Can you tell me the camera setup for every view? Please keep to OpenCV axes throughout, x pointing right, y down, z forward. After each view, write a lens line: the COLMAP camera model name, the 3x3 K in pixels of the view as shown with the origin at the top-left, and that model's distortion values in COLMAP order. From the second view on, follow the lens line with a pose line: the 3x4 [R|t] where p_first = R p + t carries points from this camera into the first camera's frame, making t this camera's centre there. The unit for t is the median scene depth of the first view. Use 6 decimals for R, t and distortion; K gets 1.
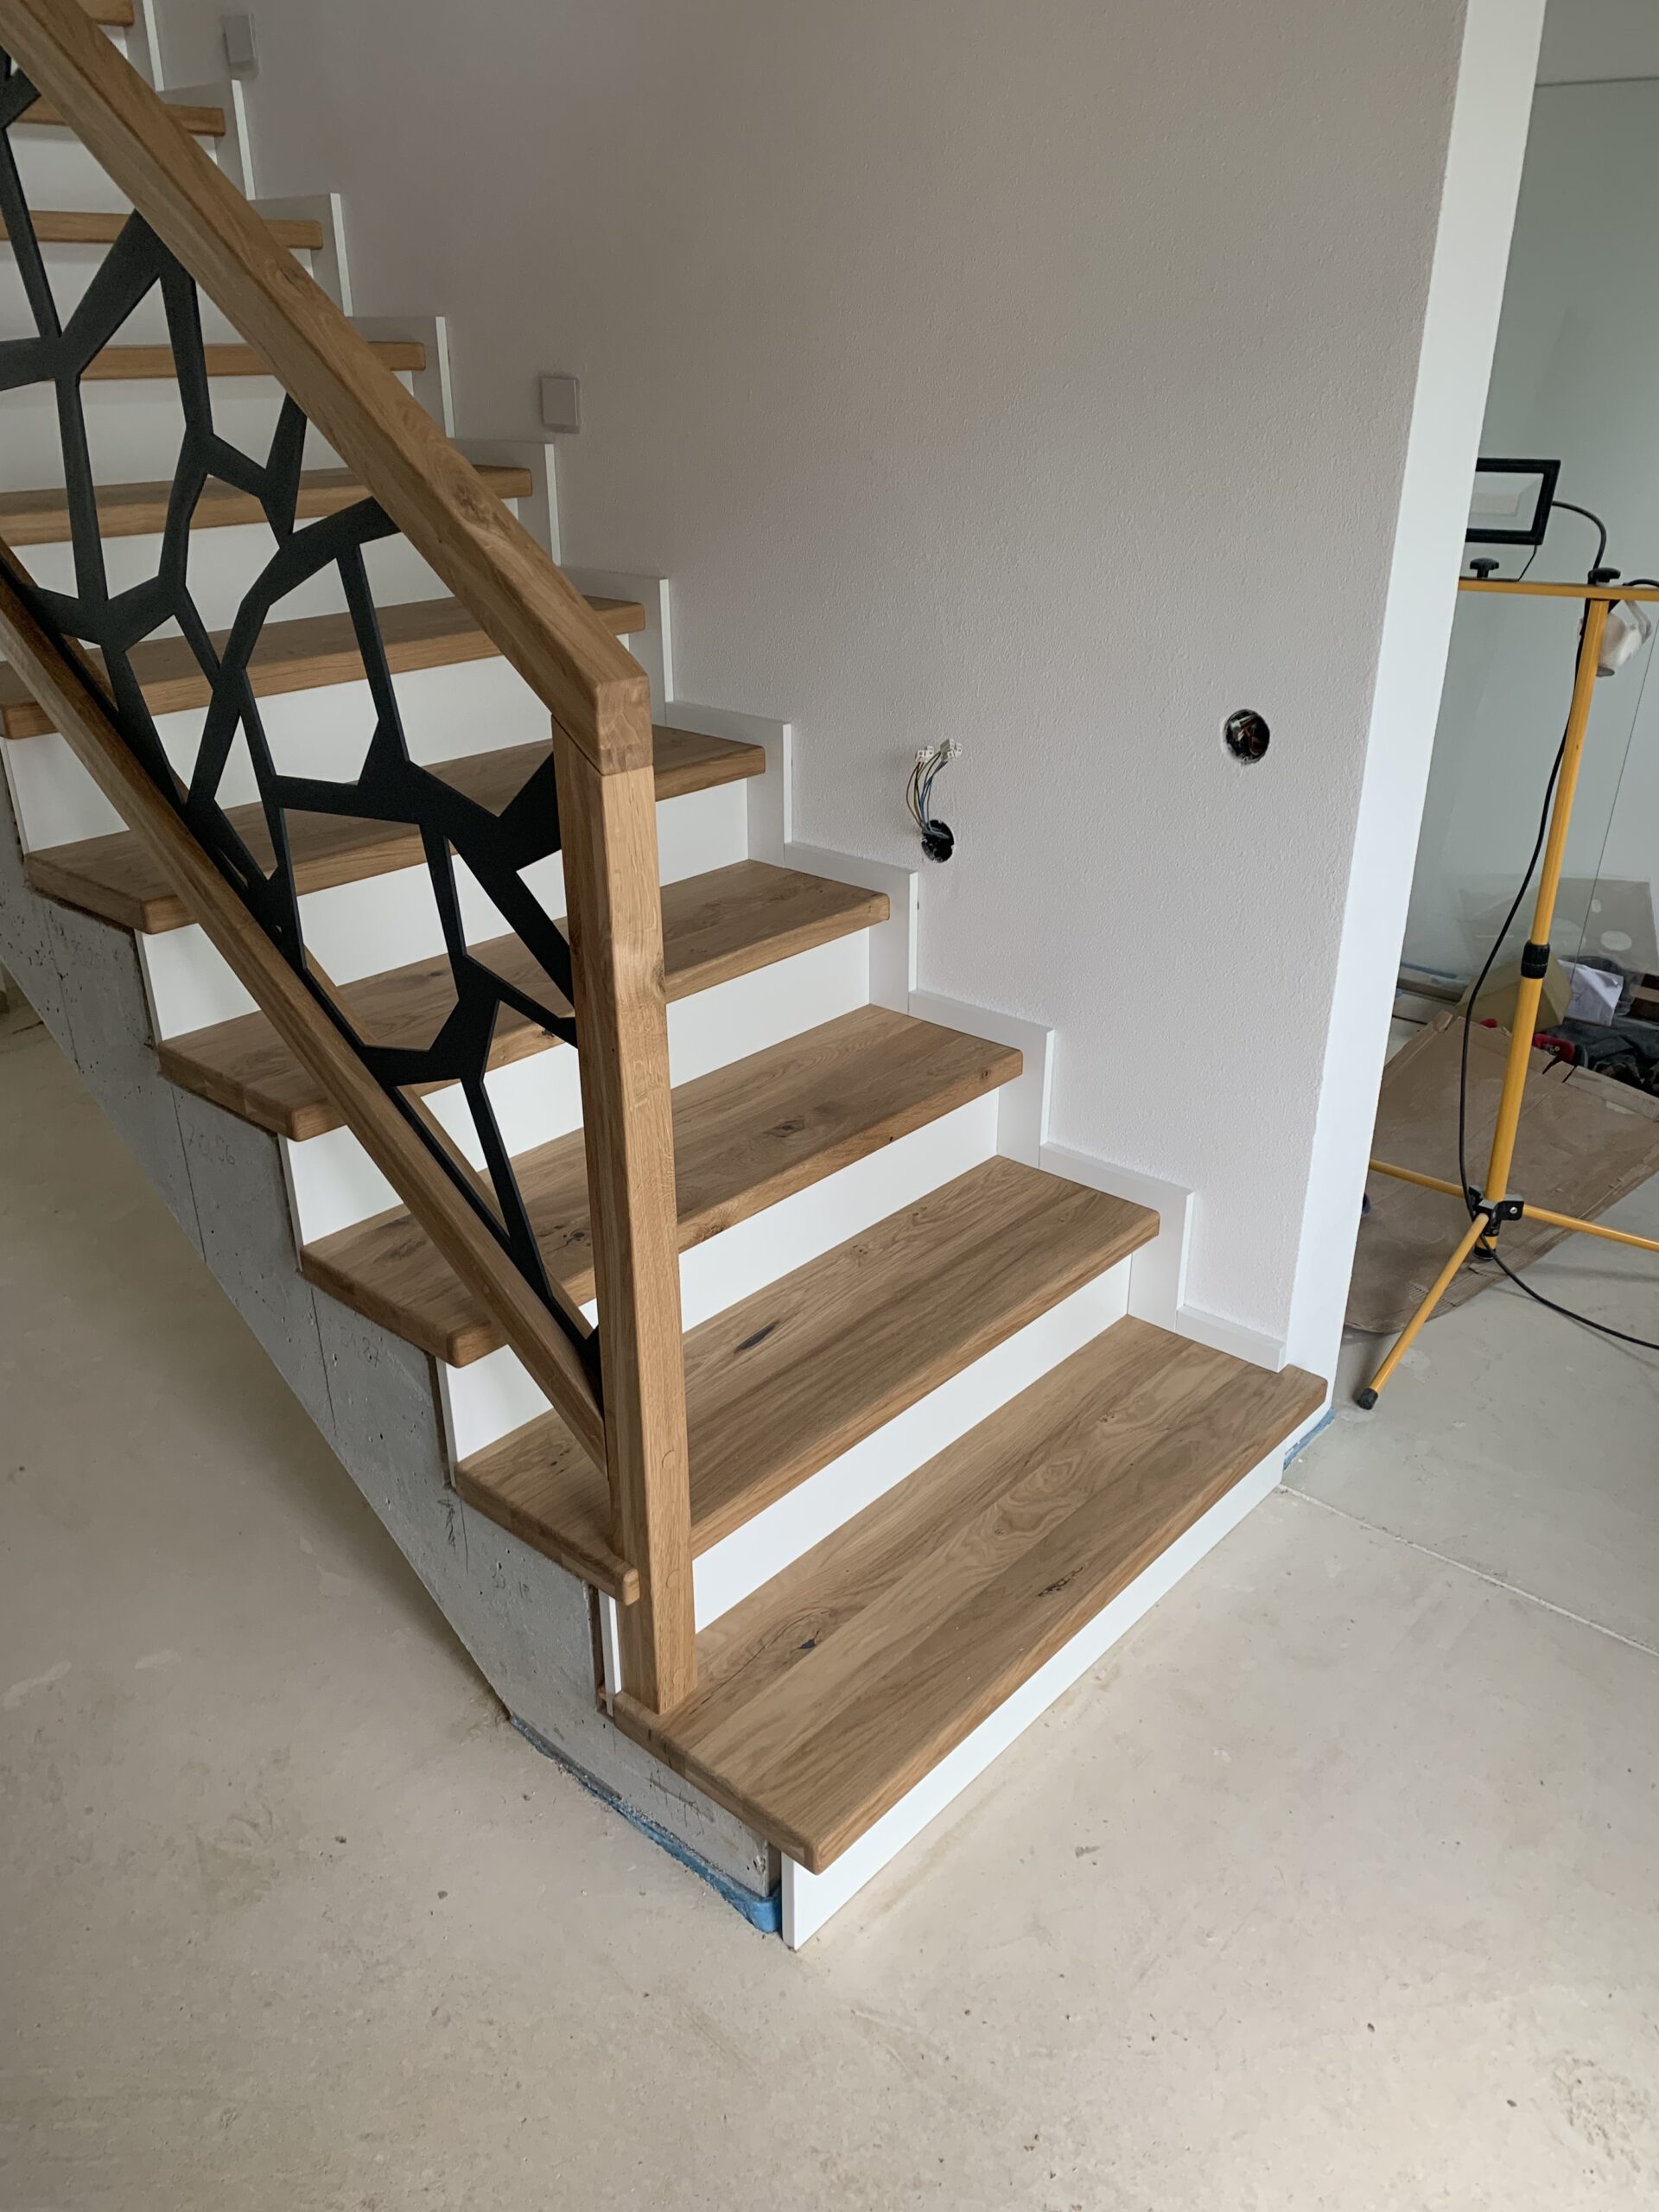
lens RADIAL K [[1648.1, 0, 798.7], [0, 1648.1, 1122.6], [0, 0, 1]] dist [0.096635, -0.200806]
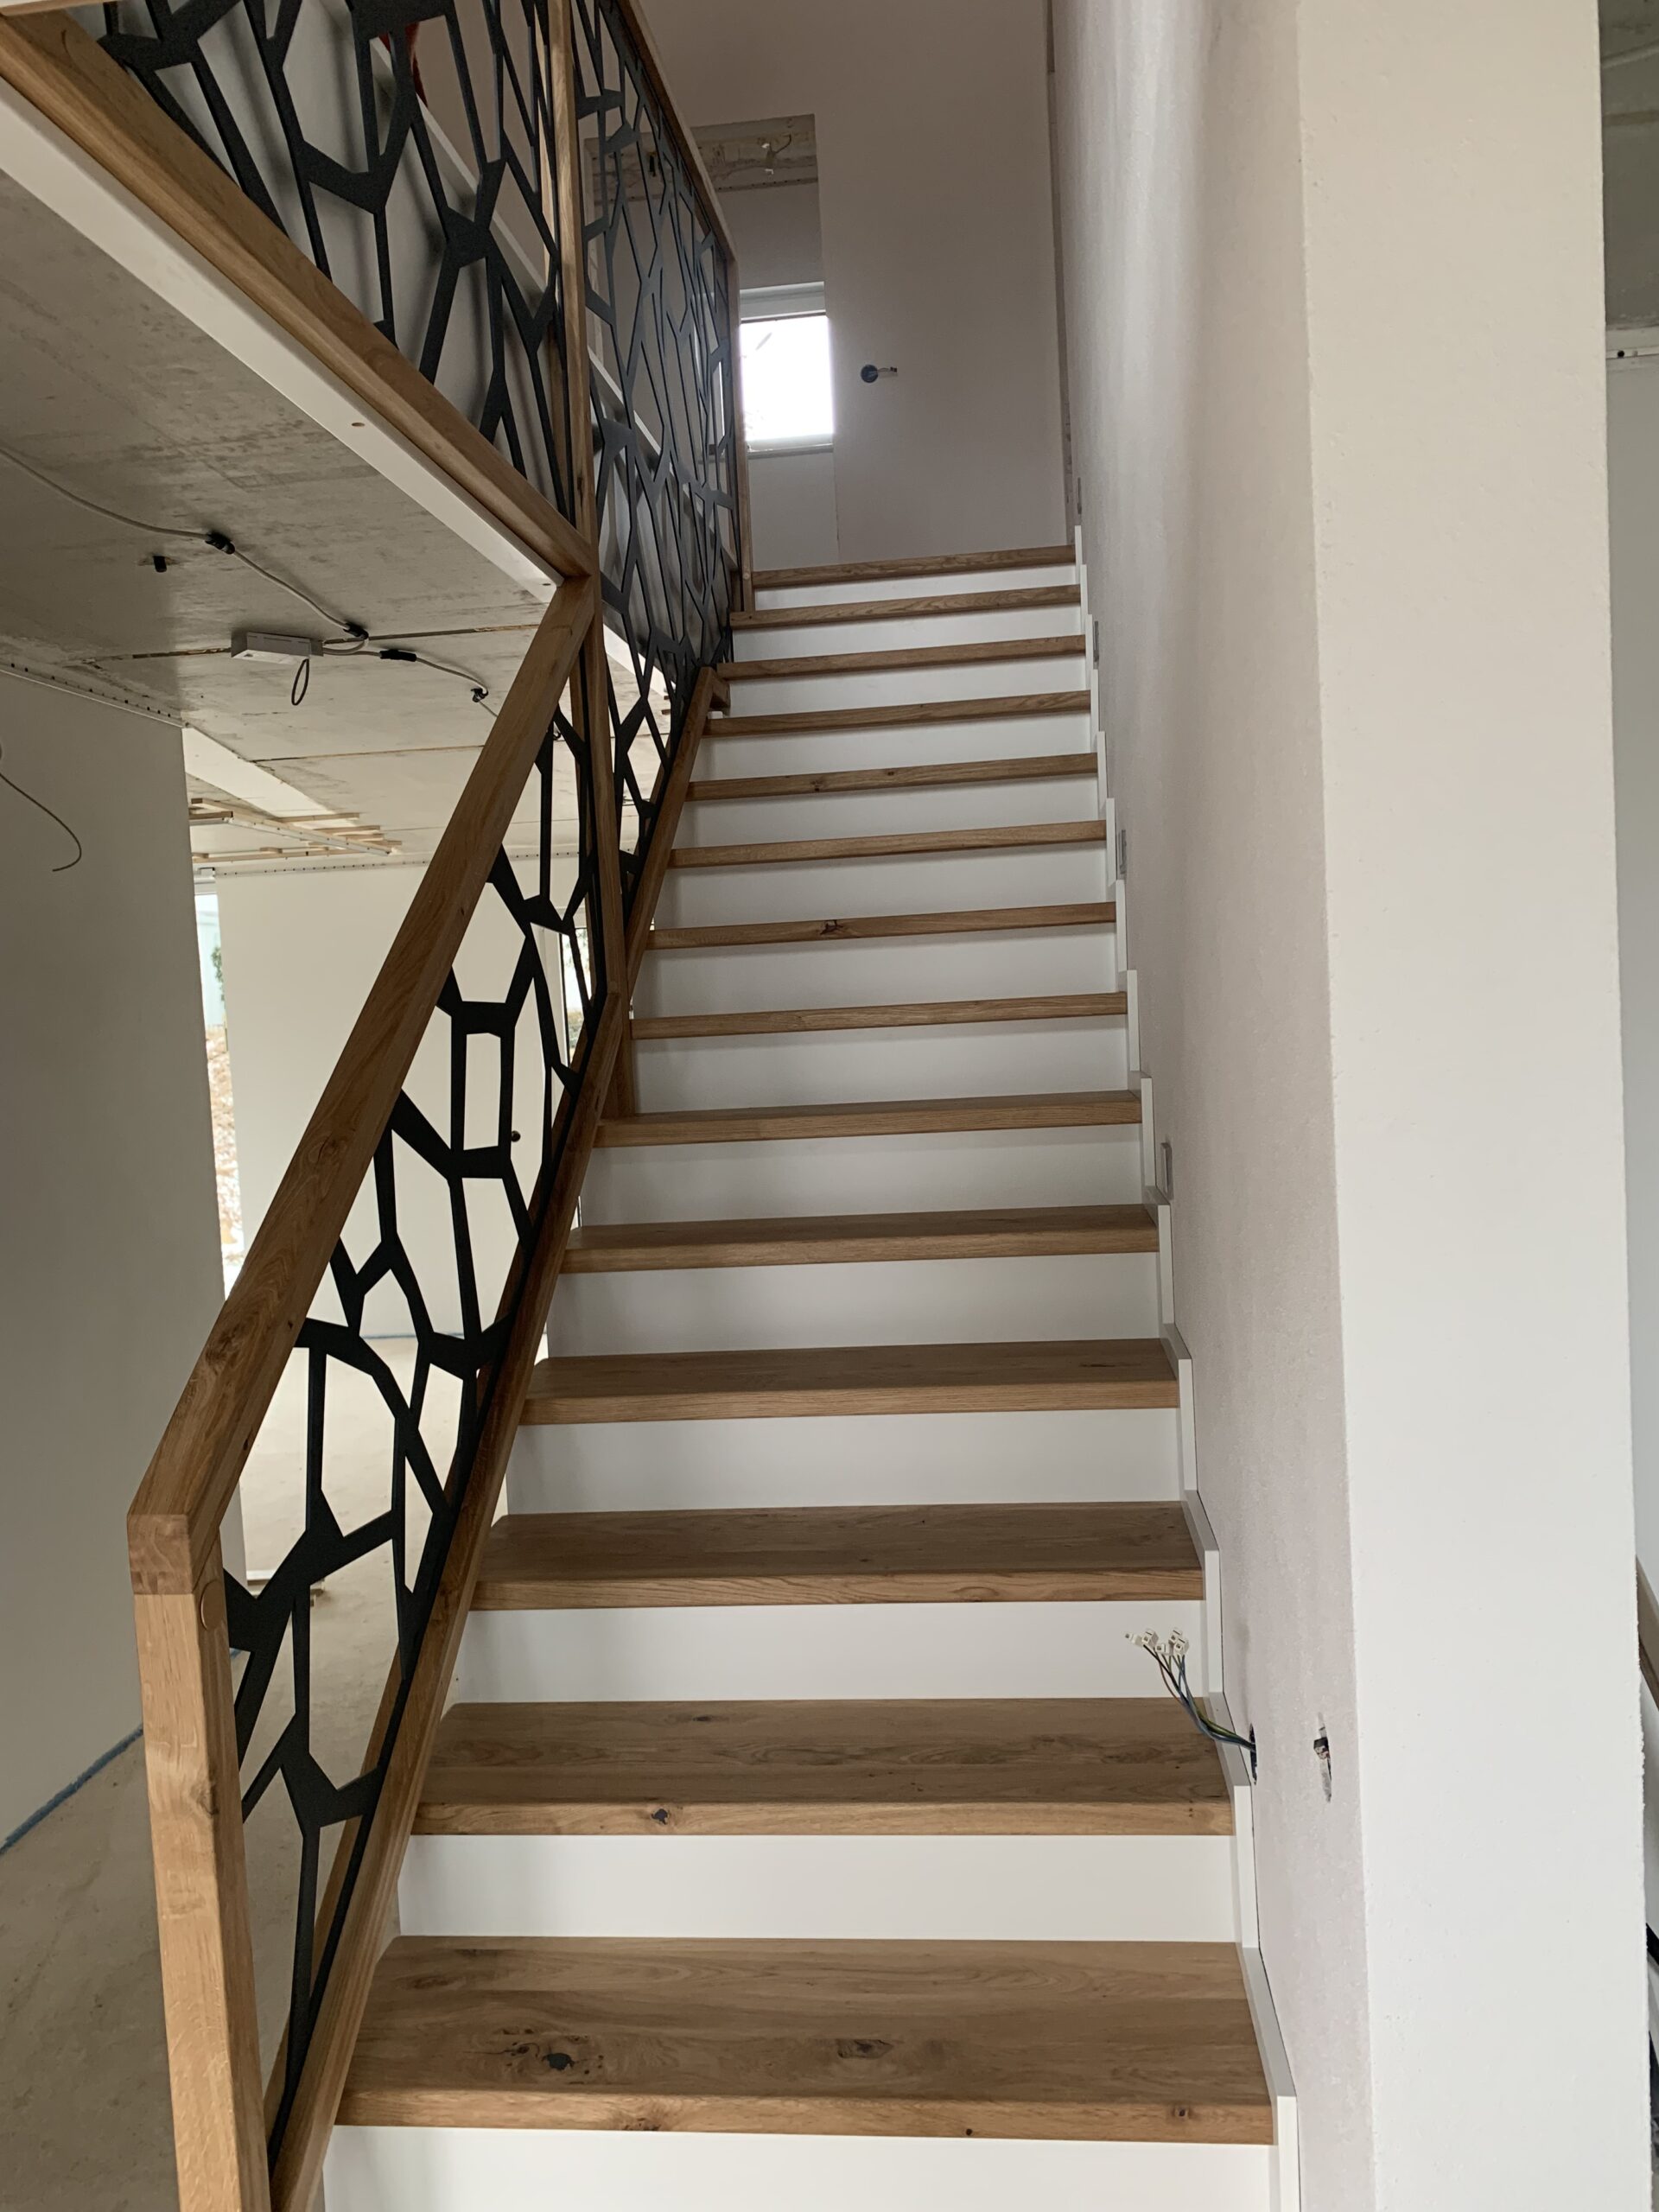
lens RADIAL K [[1679.1, 0, 858.4], [0, 1679.1, 1098.2], [0, 0, 1]] dist [0.009456, -0.016025]
pose [[0.592769, 0.026330, -0.804942, 0.687659], [-0.304817, 0.932449, -0.193971, -0.289537], [0.745460, 0.360340, 0.560753, 0.396634]]
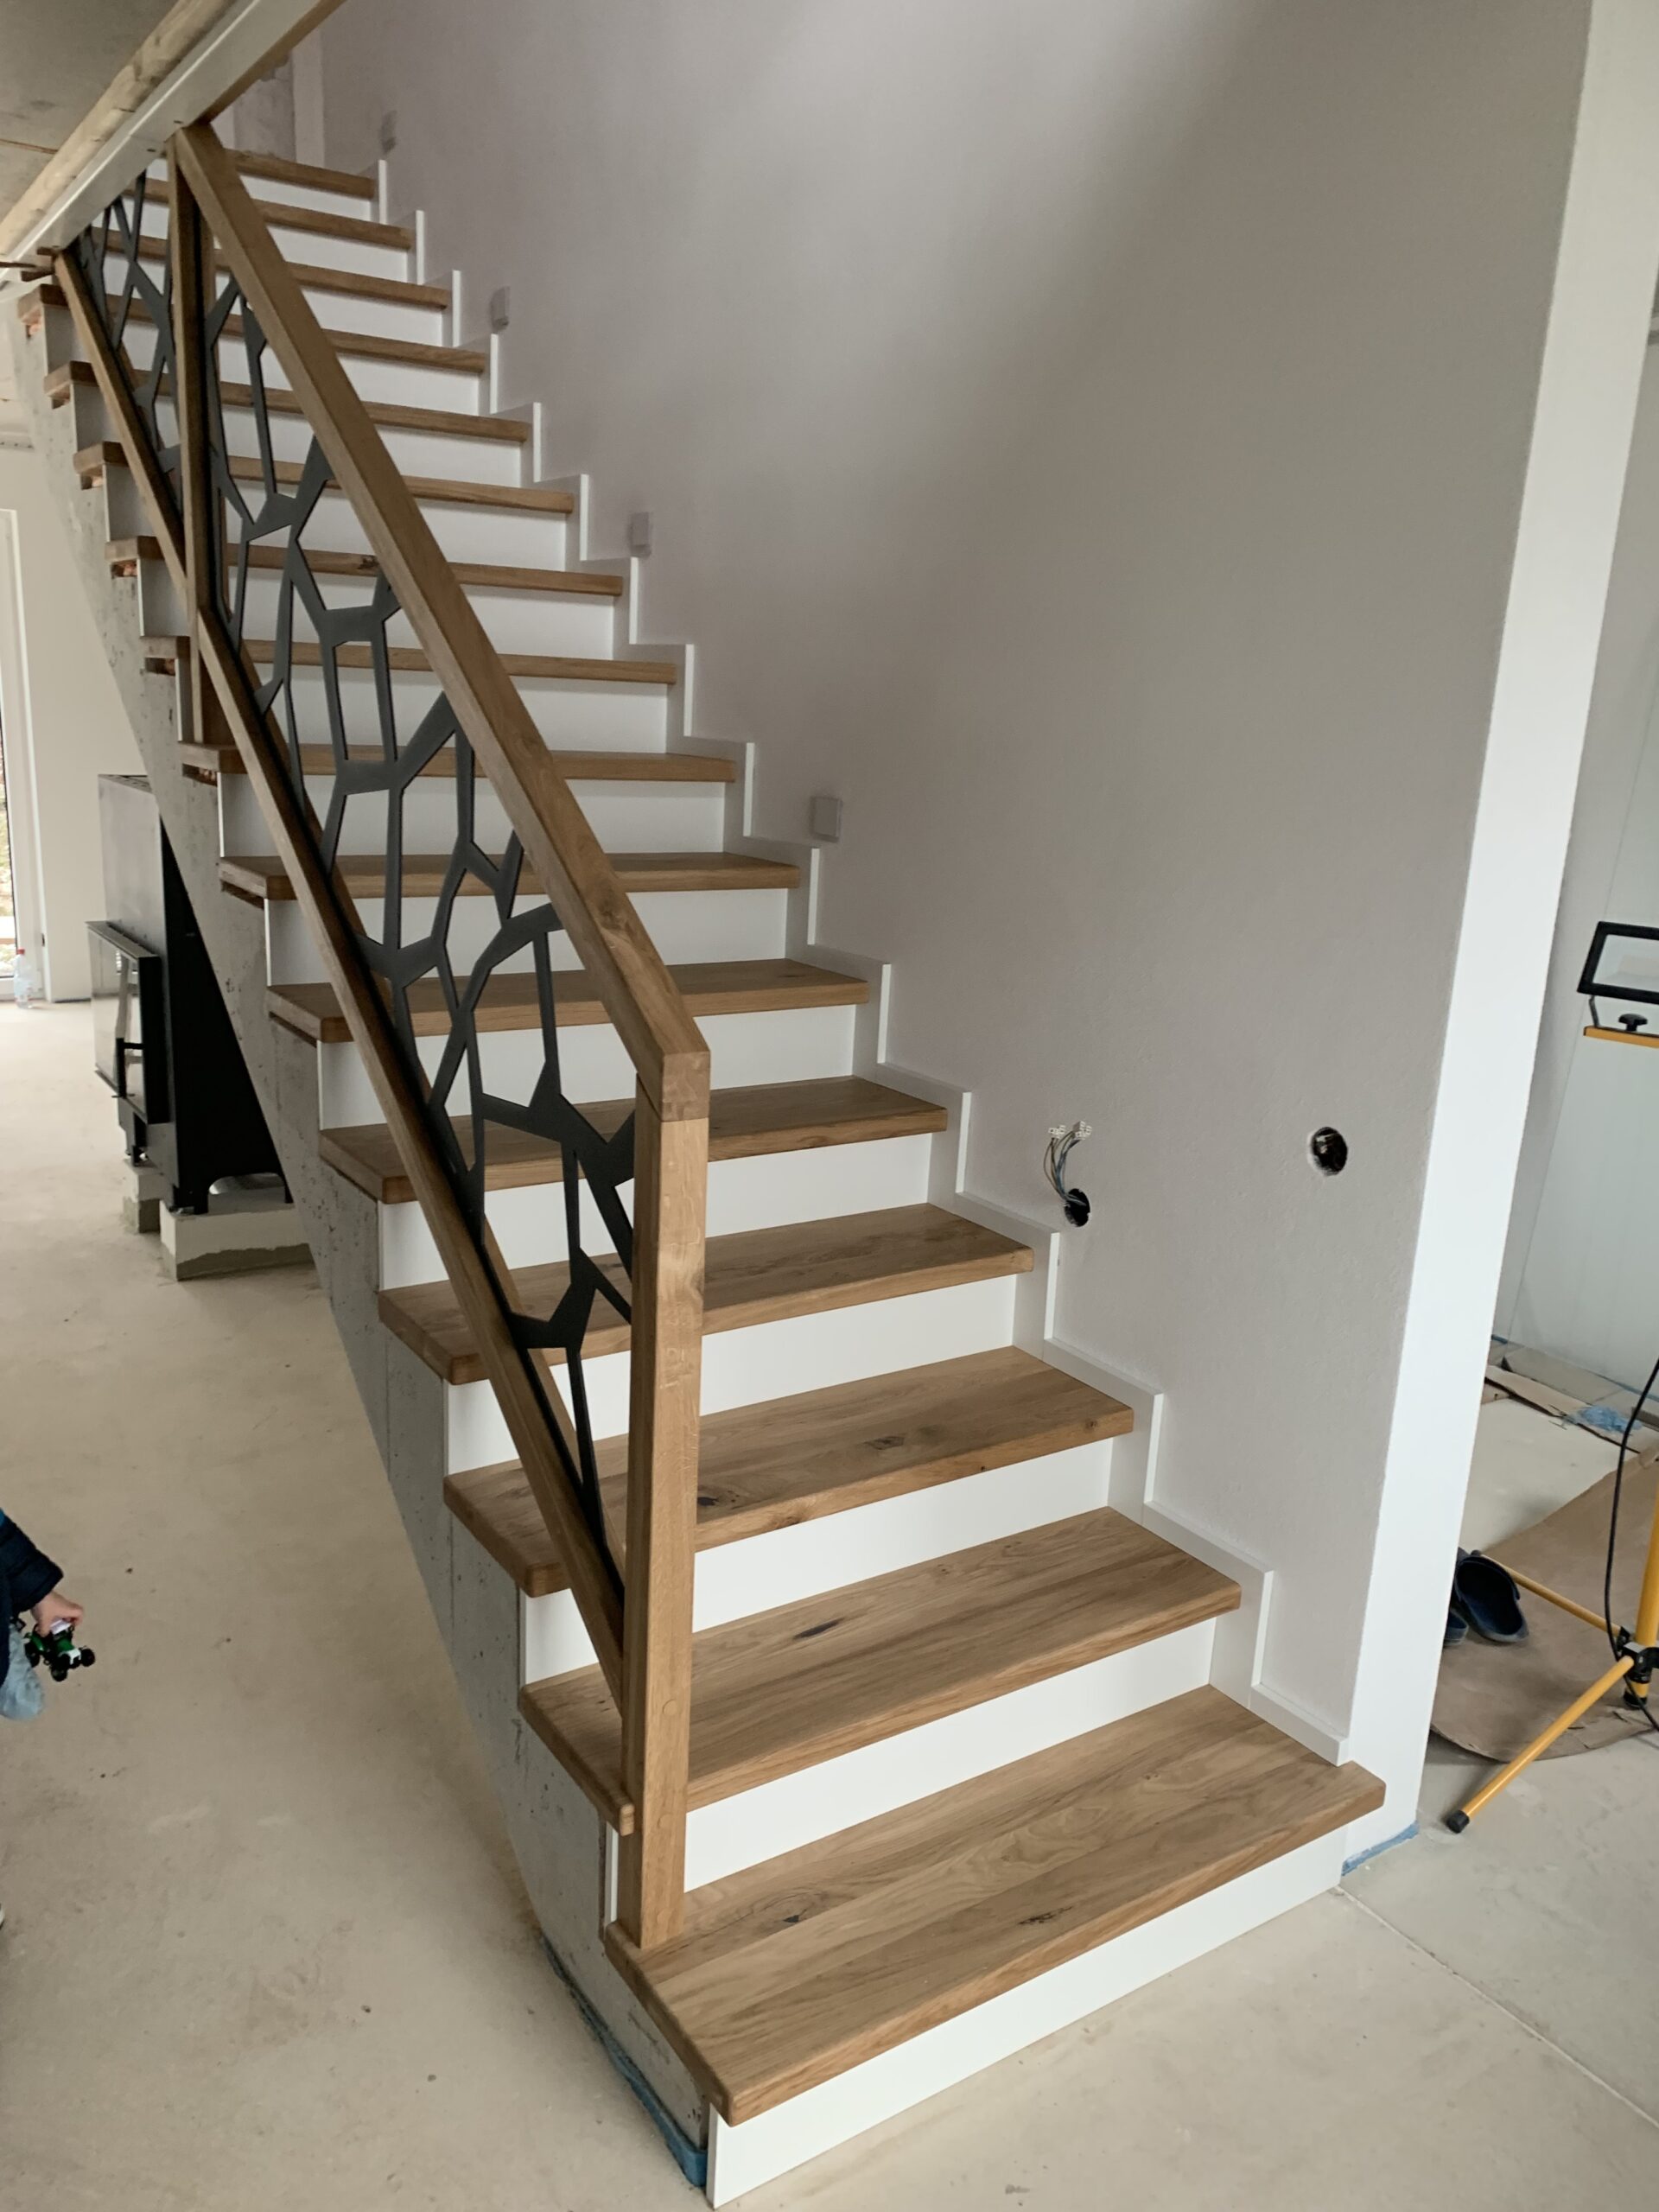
lens RADIAL K [[1662.3, 0, 805.0], [0, 1662.3, 1117.9], [0, 0, 1]] dist [0.008732, 0.002369]
pose [[0.967077, 0.114770, -0.227135, 0.180938], [-0.157517, 0.970966, -0.180038, 0.000853], [0.199878, 0.209888, 0.957077, -0.134027]]
